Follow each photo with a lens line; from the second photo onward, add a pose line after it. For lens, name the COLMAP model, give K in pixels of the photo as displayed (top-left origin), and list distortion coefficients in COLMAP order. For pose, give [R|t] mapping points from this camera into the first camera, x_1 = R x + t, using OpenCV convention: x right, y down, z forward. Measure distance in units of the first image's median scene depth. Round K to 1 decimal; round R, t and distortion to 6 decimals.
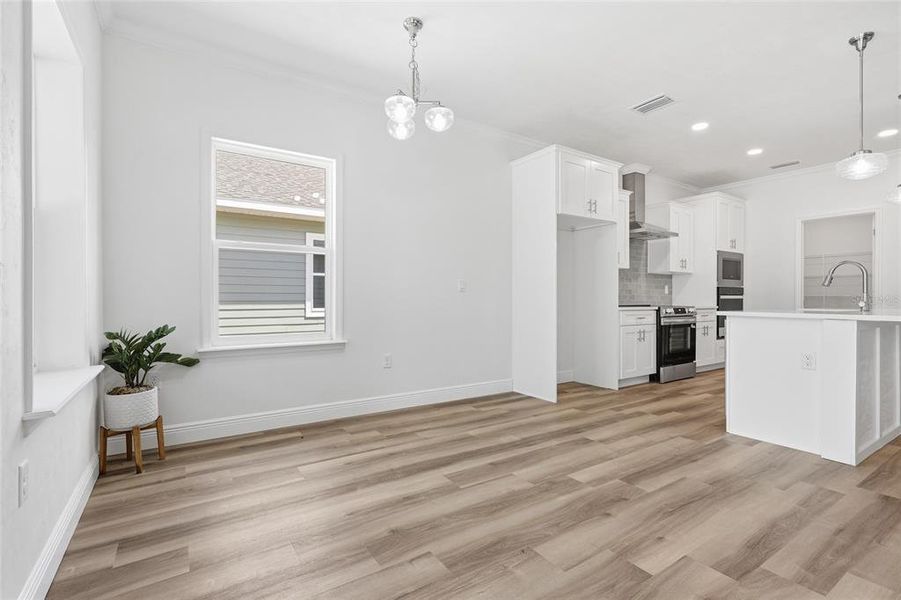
lens RADIAL K [[418.7, 0, 454.4], [0, 418.7, 301.7], [0, 0, 1]] dist [0.000626, -0.000492]
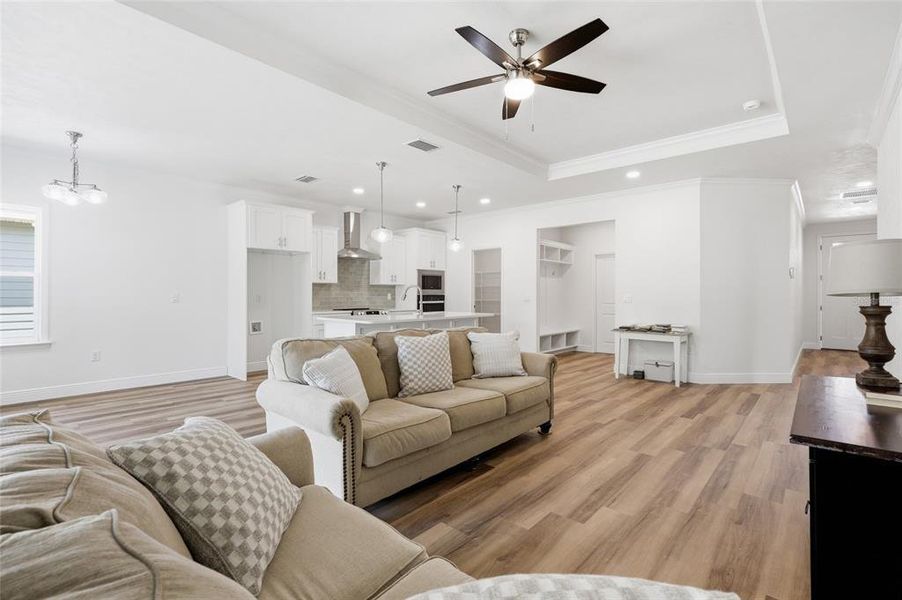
lens RADIAL K [[419.2, 0, 458.6], [0, 419.2, 296.8], [0, 0, 1]] dist [0.000626, -0.000492]
pose [[0.965587, -0.001503, 0.260076, 0.394269], [0.001432, 0.999999, 0.000464, -0.029793], [-0.260077, -0.000076, 0.965588, -0.390339]]
